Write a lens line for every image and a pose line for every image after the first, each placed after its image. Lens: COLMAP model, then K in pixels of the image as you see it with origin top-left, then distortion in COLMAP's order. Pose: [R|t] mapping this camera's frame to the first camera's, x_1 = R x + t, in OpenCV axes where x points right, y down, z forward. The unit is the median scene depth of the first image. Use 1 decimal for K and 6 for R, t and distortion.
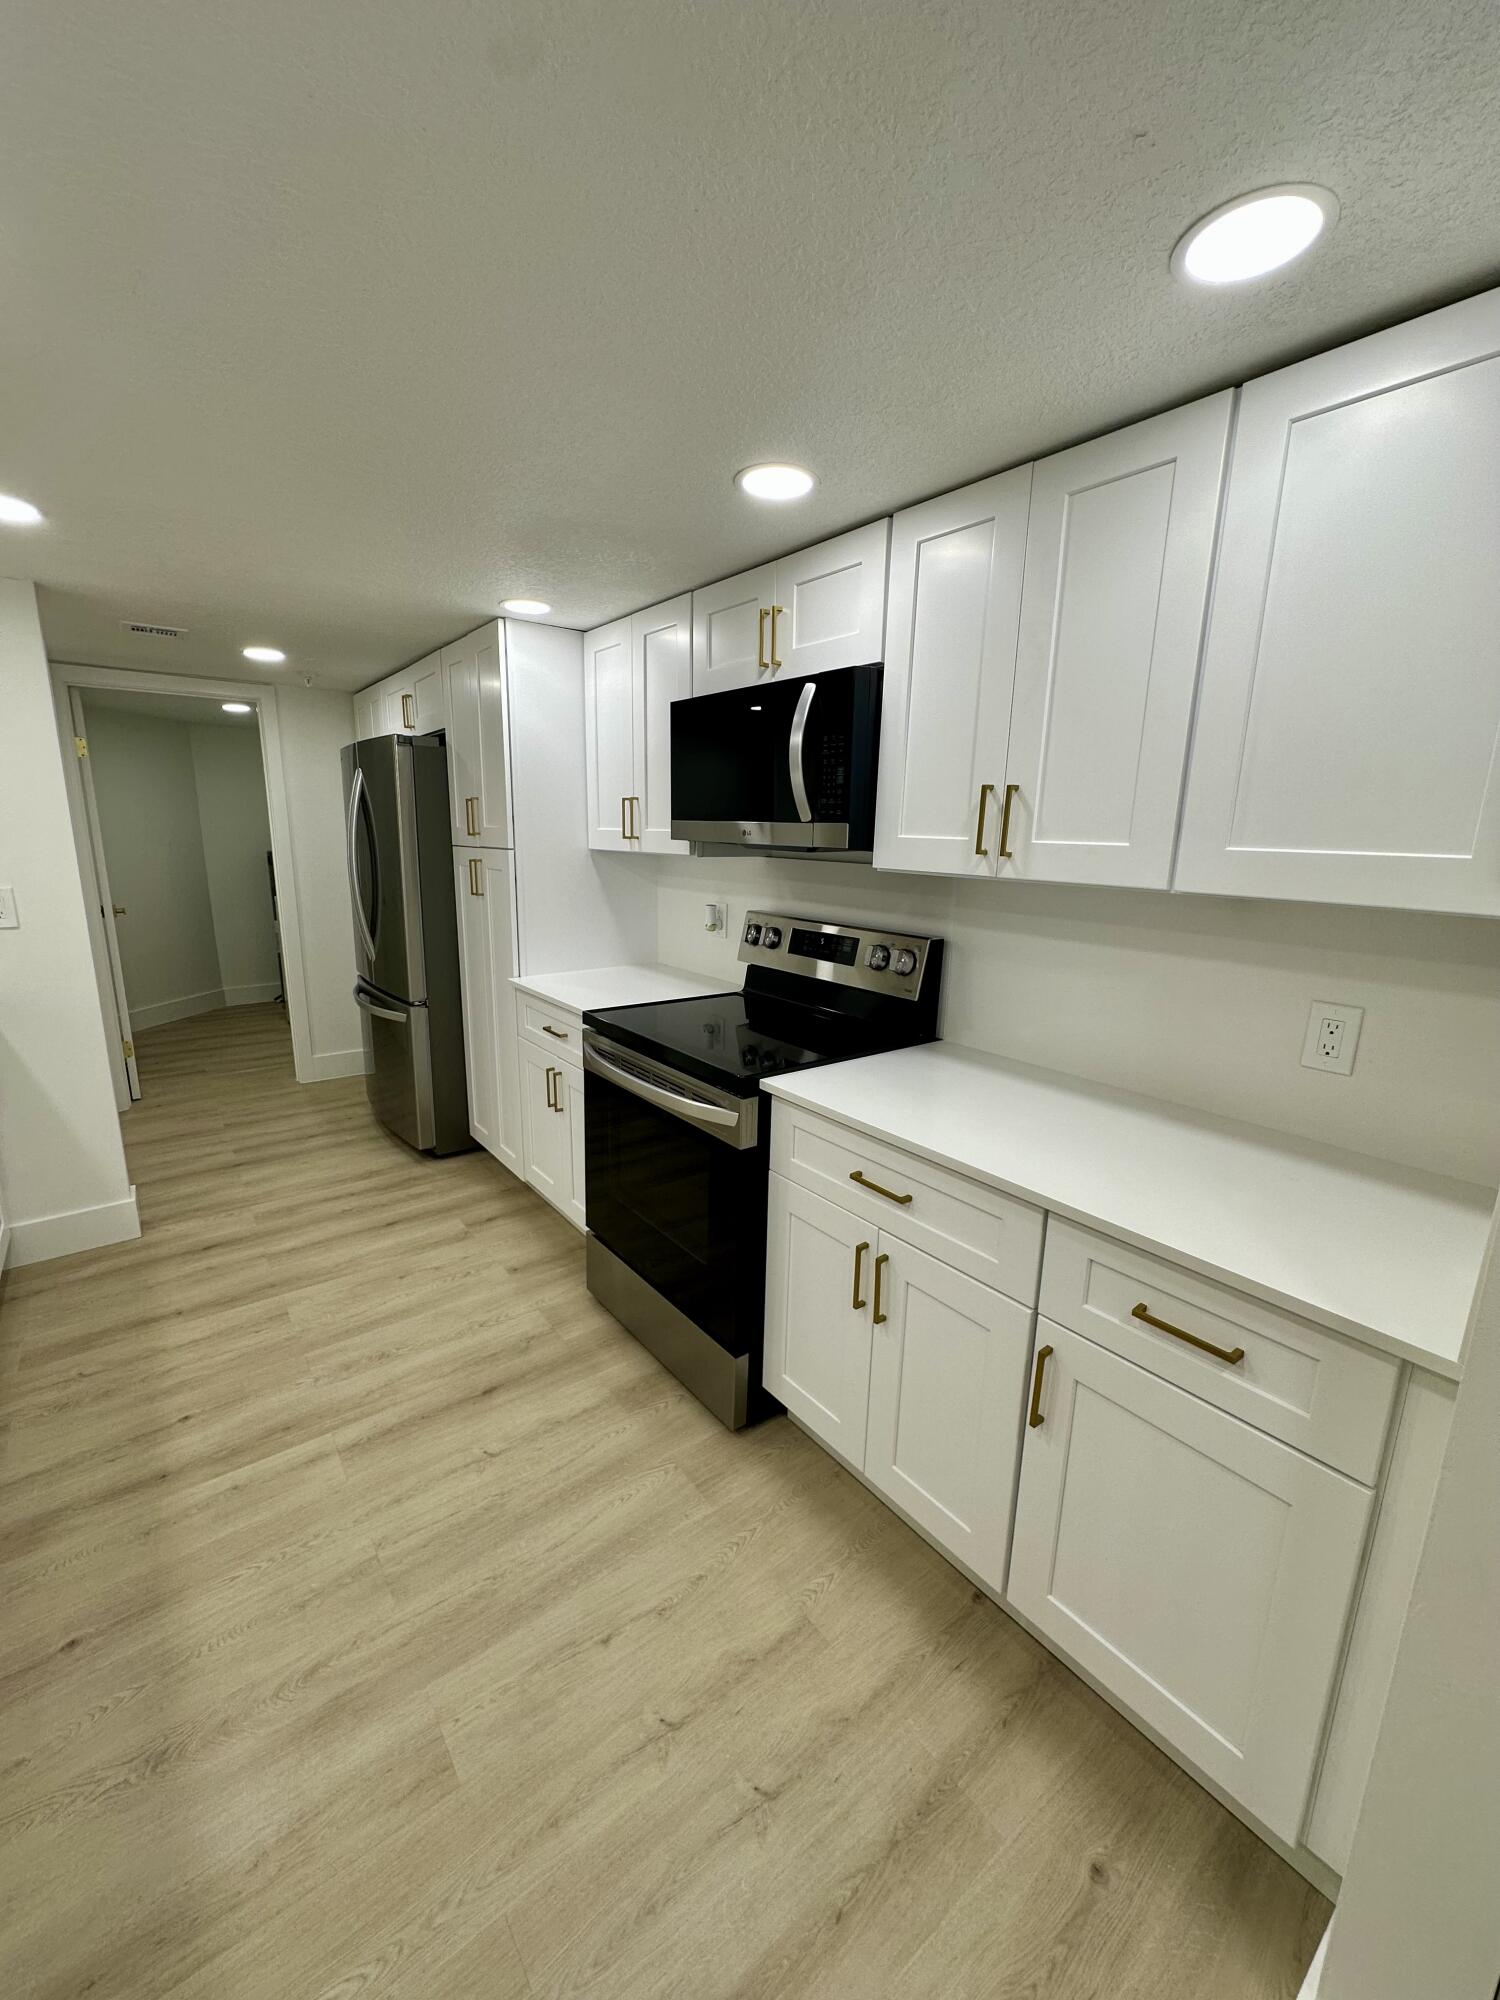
lens RADIAL K [[796.5, 0, 750.0], [0, 796.5, 1000.0], [0, 0, 1]] dist [-0.007357, 0.002430]
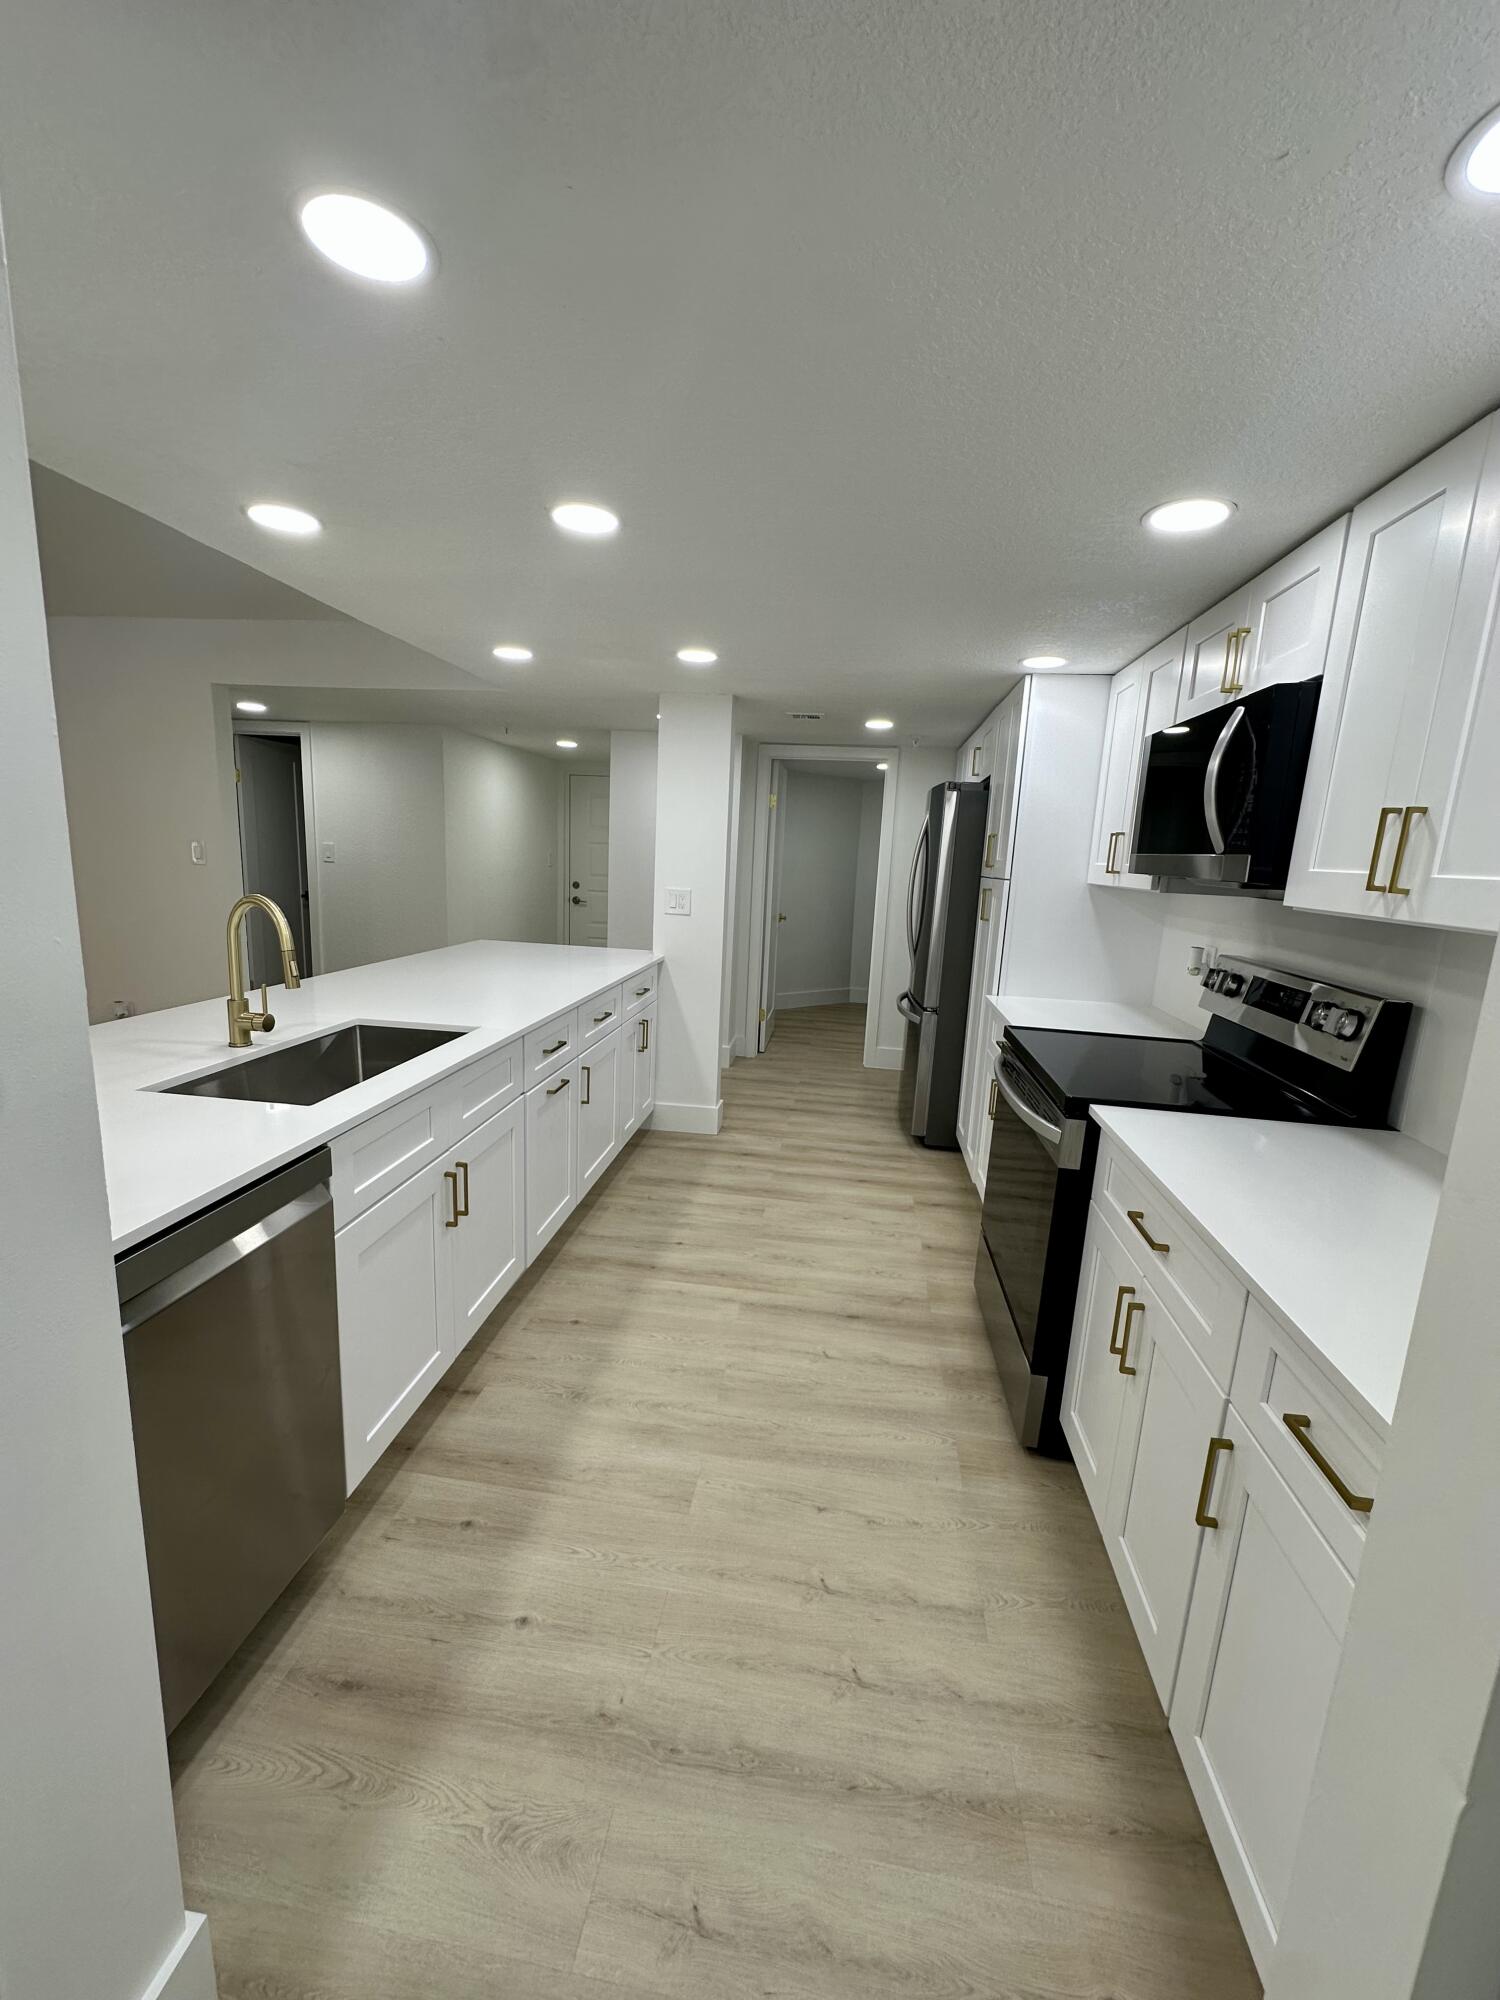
lens RADIAL K [[796.5, 0, 750.0], [0, 796.5, 1000.0], [0, 0, 1]] dist [-0.007357, 0.002430]
pose [[0.700212, 0.144257, -0.699208, 0.312077], [-0.182568, 0.982990, 0.019976, 0.022886], [0.690197, 0.113665, 0.714639, -0.022025]]
